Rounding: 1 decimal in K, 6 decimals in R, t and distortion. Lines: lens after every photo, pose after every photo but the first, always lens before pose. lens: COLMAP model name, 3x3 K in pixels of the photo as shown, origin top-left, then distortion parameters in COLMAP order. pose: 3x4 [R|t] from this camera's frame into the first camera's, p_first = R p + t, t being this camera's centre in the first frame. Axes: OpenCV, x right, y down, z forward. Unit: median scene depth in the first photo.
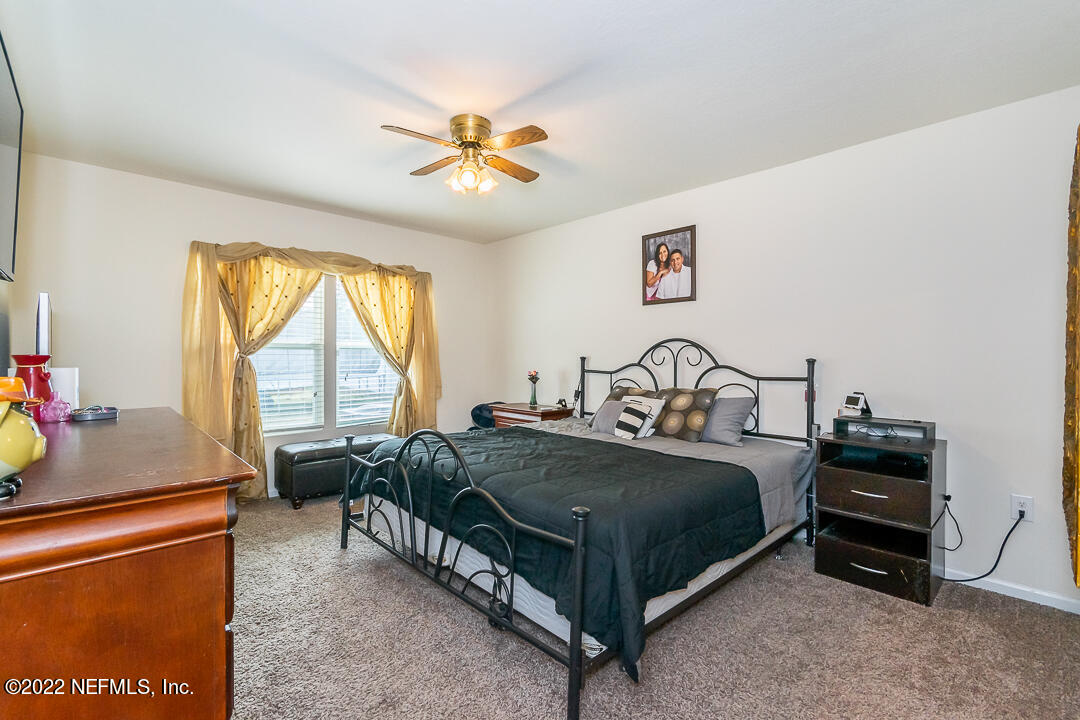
lens RADIAL K [[493.0, 0, 540.0], [0, 493.0, 359.2], [0, 0, 1]] dist [0.000131, 0.000798]
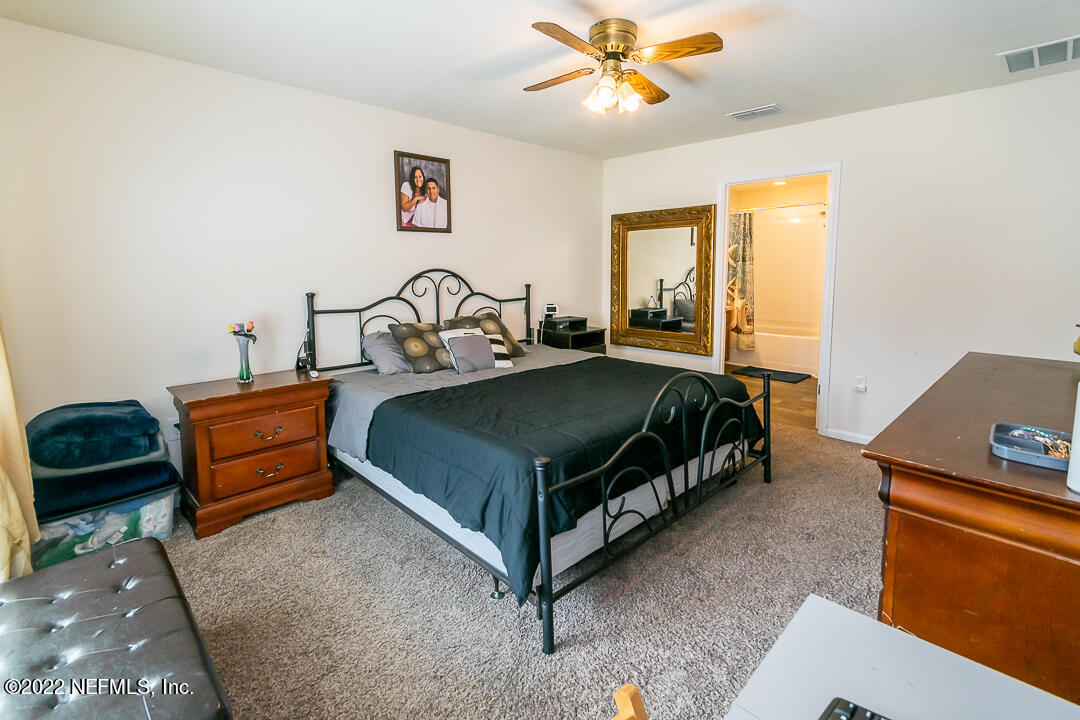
lens RADIAL K [[493.0, 0, 540.1], [0, 493.0, 350.8], [0, 0, 1]] dist [0.000131, 0.000798]
pose [[-0.022984, -0.144191, 0.989283, -0.747370], [0.044796, 0.988402, 0.145103, -0.012639], [-0.998732, 0.047651, -0.016259, 0.798944]]
